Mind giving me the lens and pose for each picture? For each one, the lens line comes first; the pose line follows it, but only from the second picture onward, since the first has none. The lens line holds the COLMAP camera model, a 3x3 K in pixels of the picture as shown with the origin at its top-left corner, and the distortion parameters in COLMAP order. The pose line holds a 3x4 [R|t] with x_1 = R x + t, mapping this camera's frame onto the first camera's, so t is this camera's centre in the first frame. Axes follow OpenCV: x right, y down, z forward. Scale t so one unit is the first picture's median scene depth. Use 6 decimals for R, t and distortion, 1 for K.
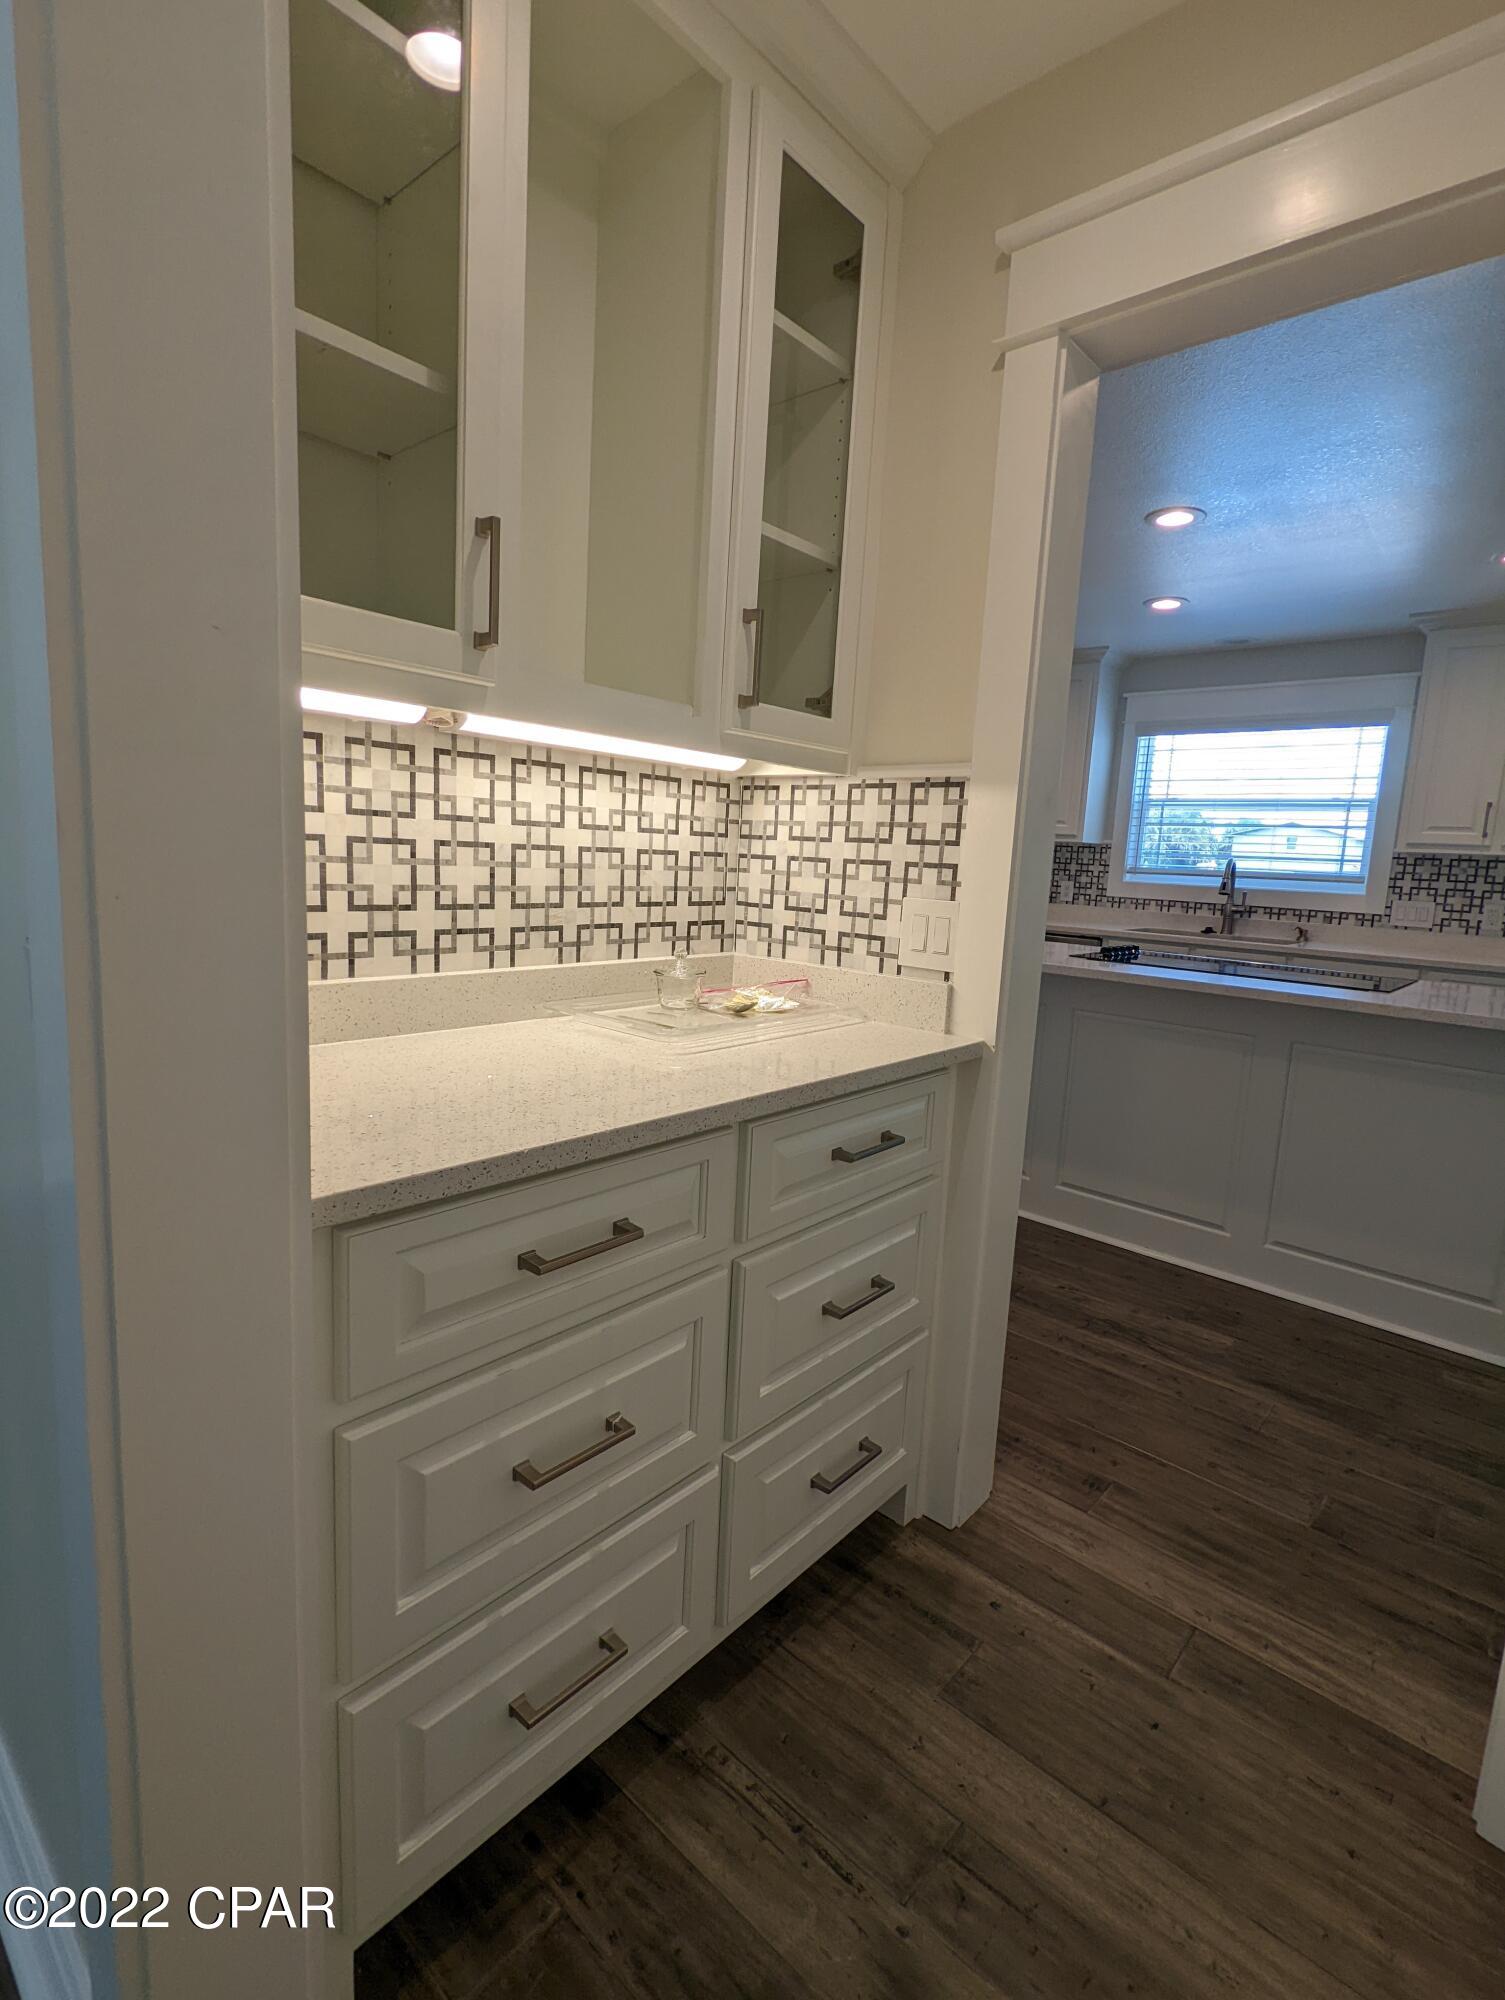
lens RADIAL K [[946.0, 0, 757.6], [0, 946.0, 982.8], [0, 0, 1]] dist [-0.001046, -0.000962]
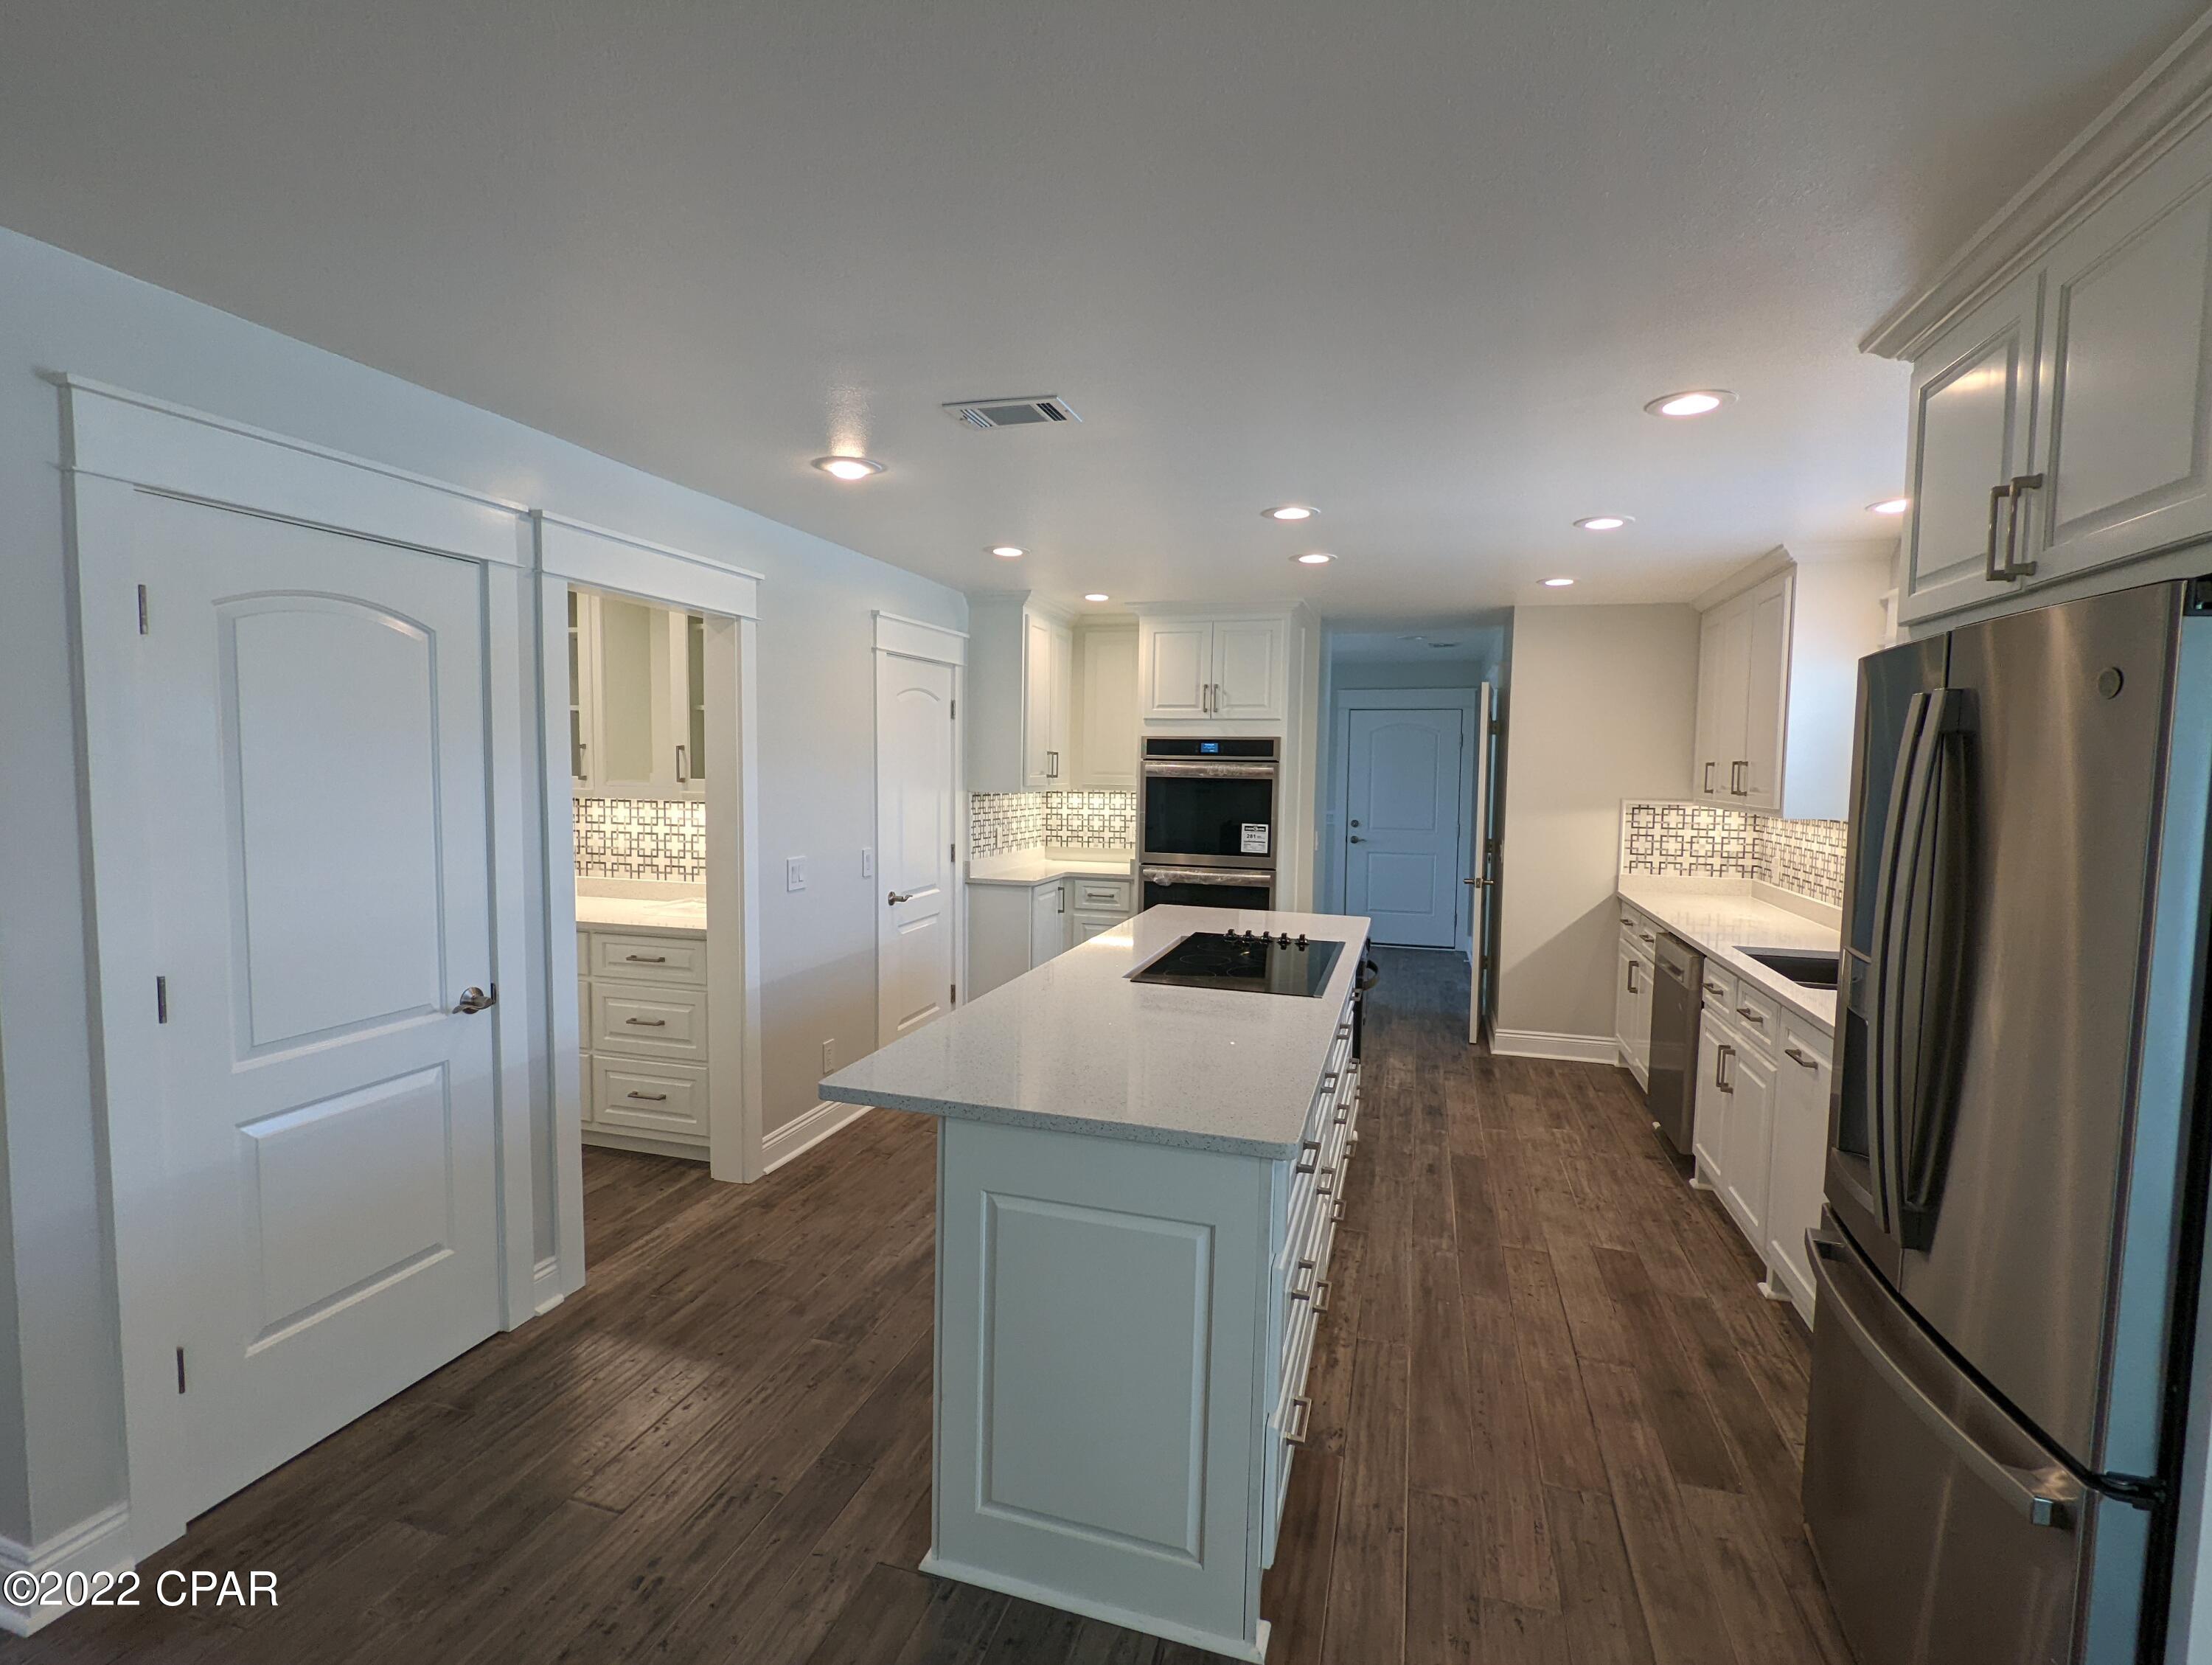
lens RADIAL K [[1050.5, 0, 1097.4], [0, 1050.5, 833.6], [0, 0, 1]] dist [0.000036, -0.002007]
pose [[0.423921, 0.017684, -0.905526, 2.680192], [-0.117191, 0.992475, -0.035481, -0.167720], [0.898085, 0.121161, 0.422804, 0.740967]]
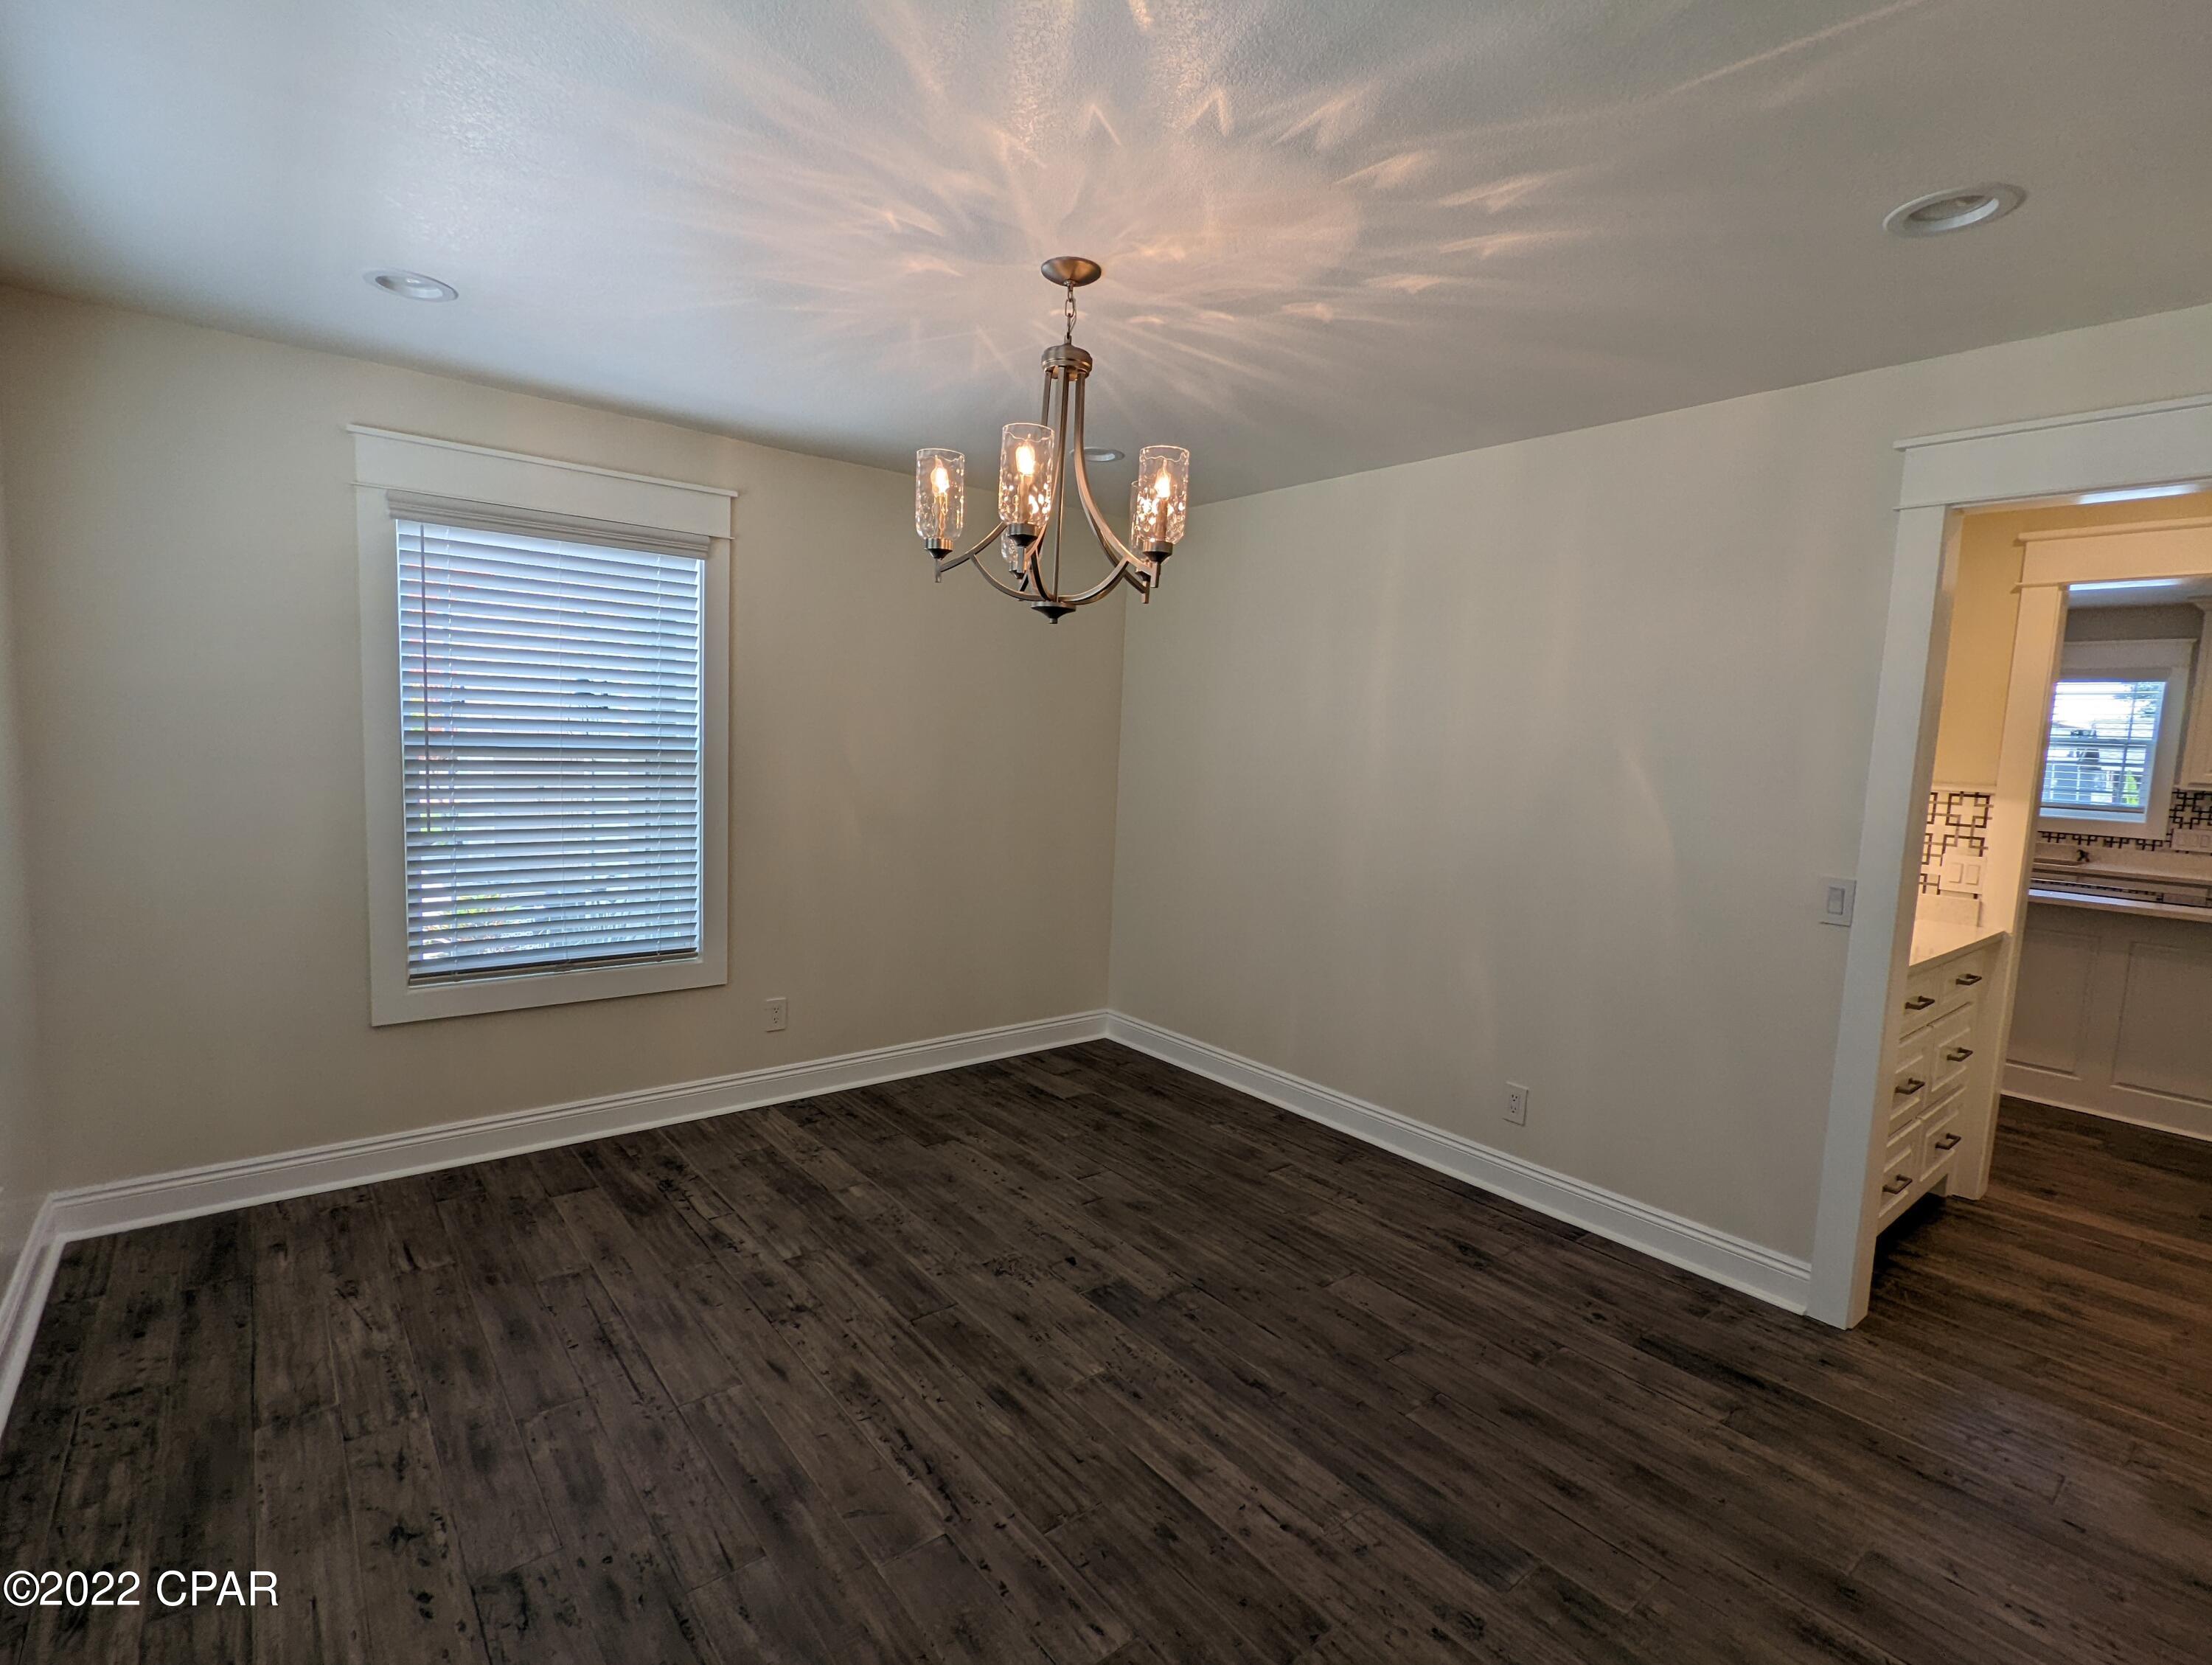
lens RADIAL K [[1059.7, 0, 1106.0], [0, 1059.7, 832.5], [0, 0, 1]] dist [-0.003016, -0.001909]
pose [[0.987812, 0.007699, -0.155460, -1.198245], [-0.014715, 0.998922, -0.044026, -0.015740], [0.154953, 0.045777, 0.986861, -1.368608]]
